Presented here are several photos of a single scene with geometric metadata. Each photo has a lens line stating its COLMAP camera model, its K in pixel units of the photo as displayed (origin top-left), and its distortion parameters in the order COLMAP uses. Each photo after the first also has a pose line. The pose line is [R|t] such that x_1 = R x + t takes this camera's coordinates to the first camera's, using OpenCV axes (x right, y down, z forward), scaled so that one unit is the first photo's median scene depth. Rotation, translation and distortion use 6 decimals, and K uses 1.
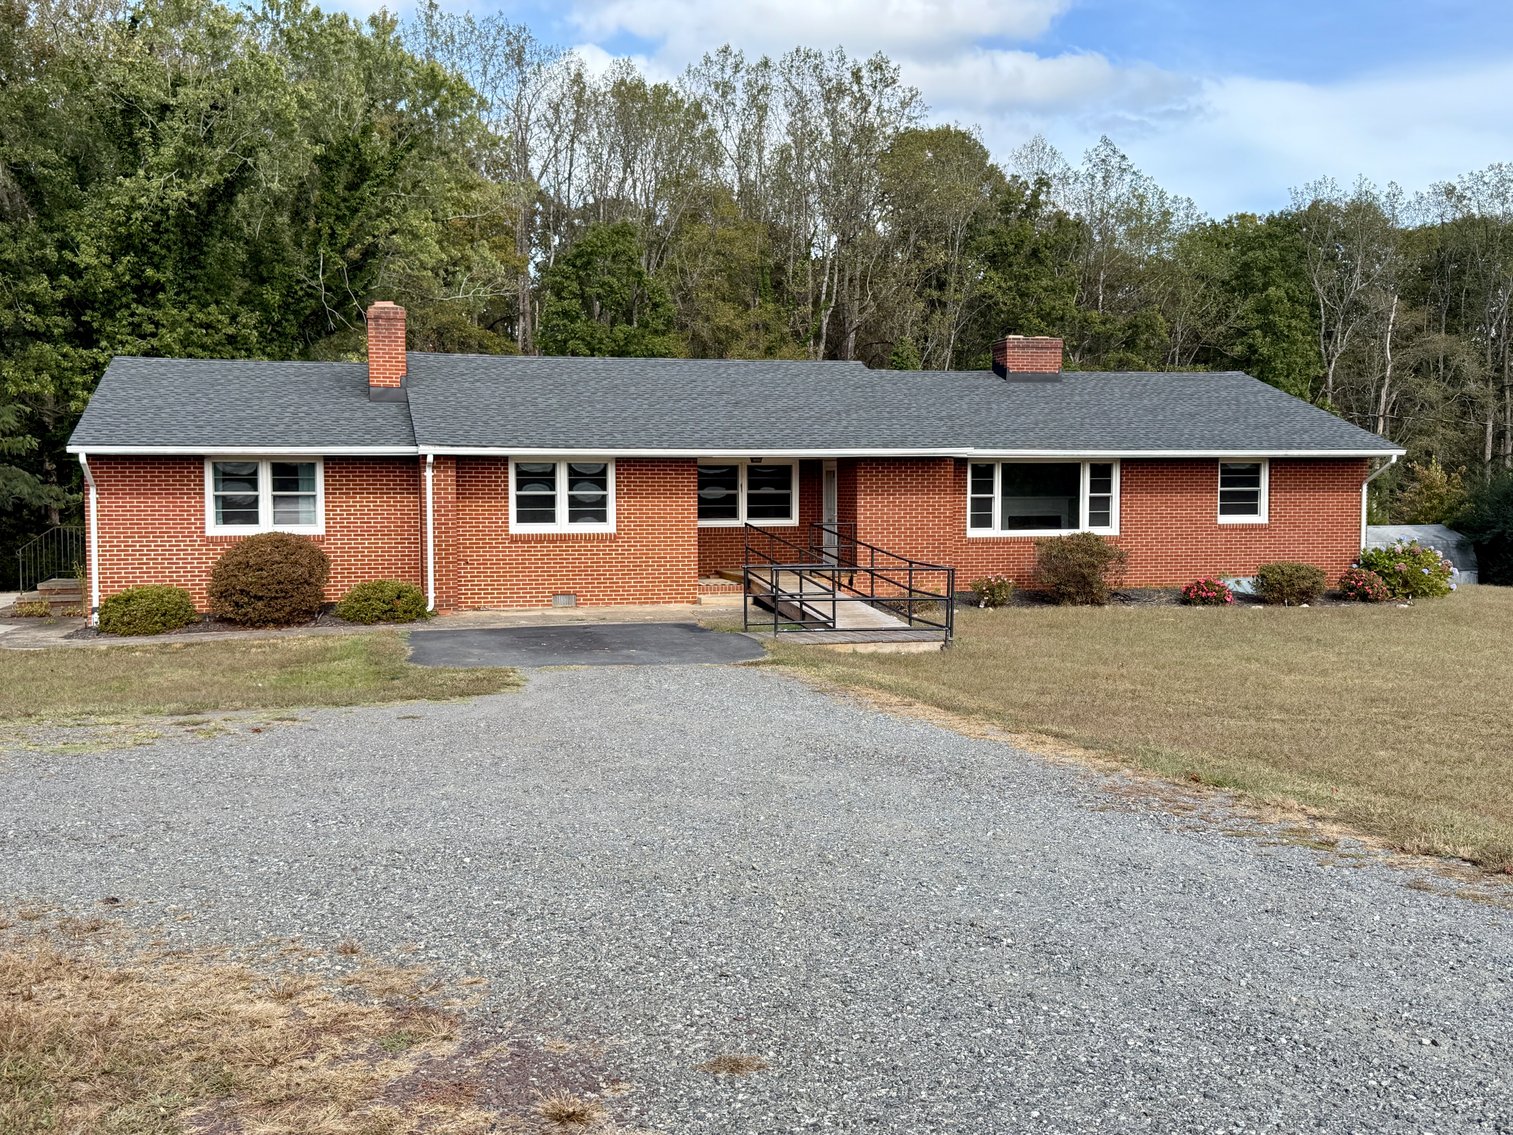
lens RADIAL K [[1531.5, 0, 756.5], [0, 1531.5, 567.5], [0, 0, 1]] dist [0.101100, -0.004924]
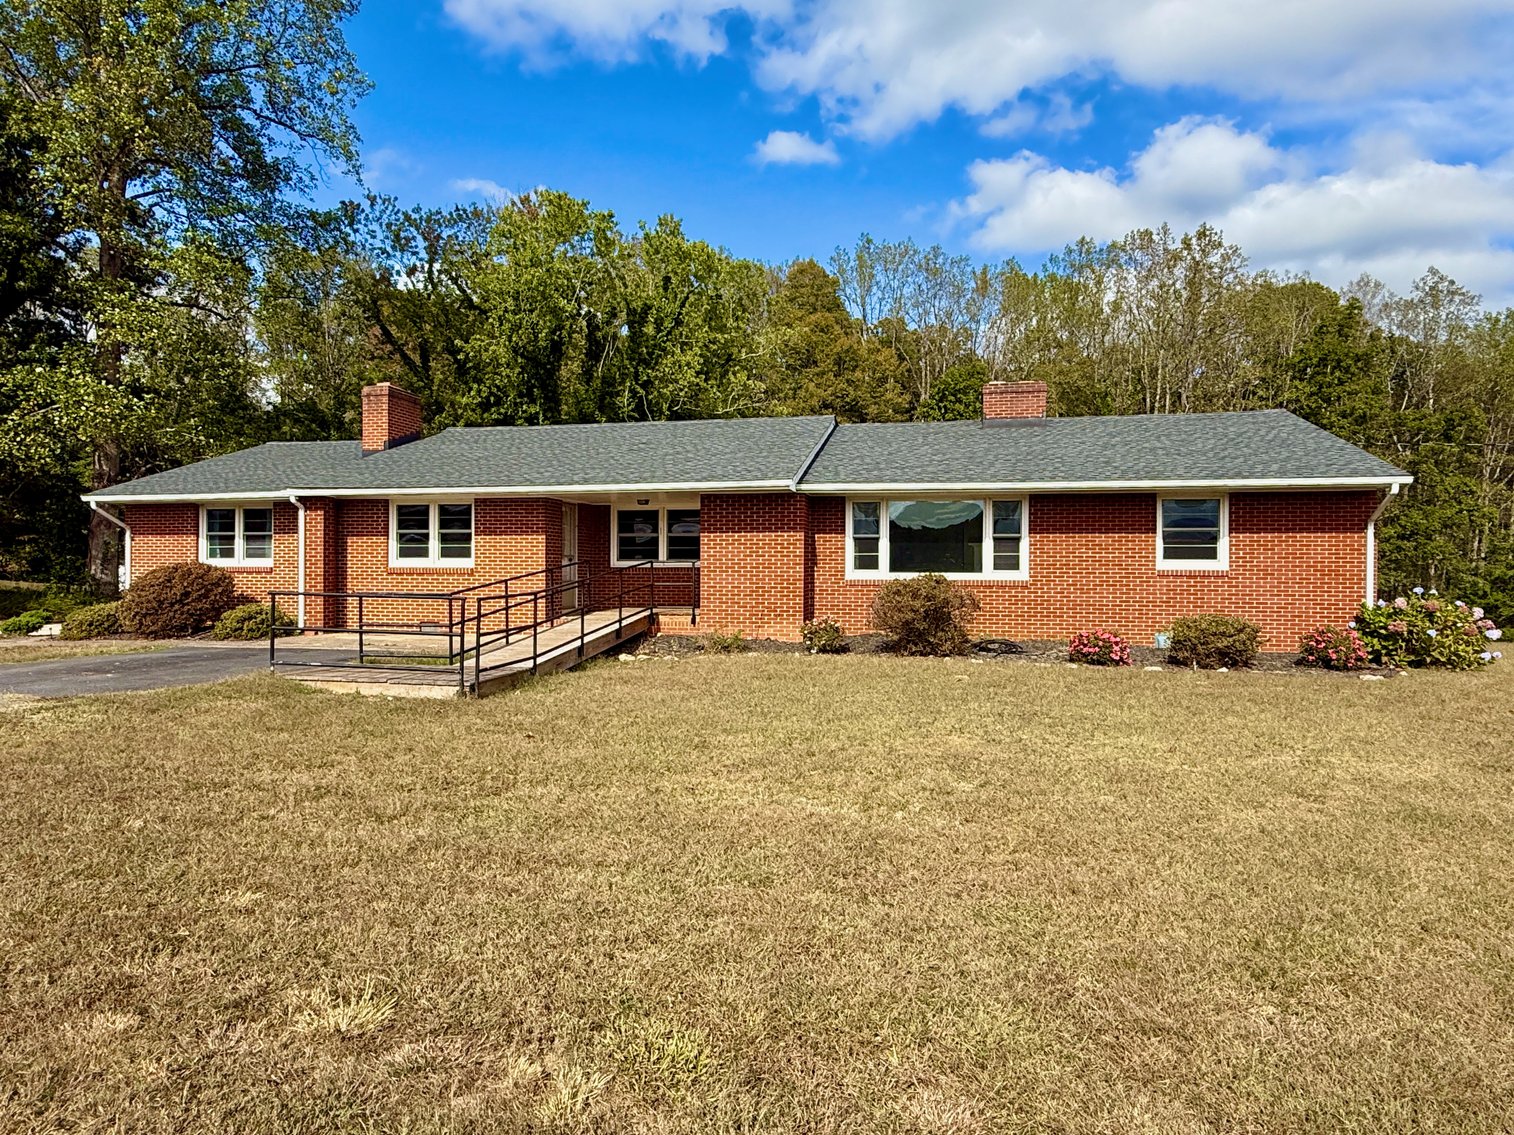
lens RADIAL K [[946.7, 0, 757.0], [0, 946.7, 567.5], [0, 0, 1]] dist [0.004789, 0.001589]
pose [[0.885344, 0.006514, -0.464890, 0.359607], [-0.031650, 0.998427, -0.046285, 0.002023], [0.463857, 0.055692, 0.884158, 0.448463]]
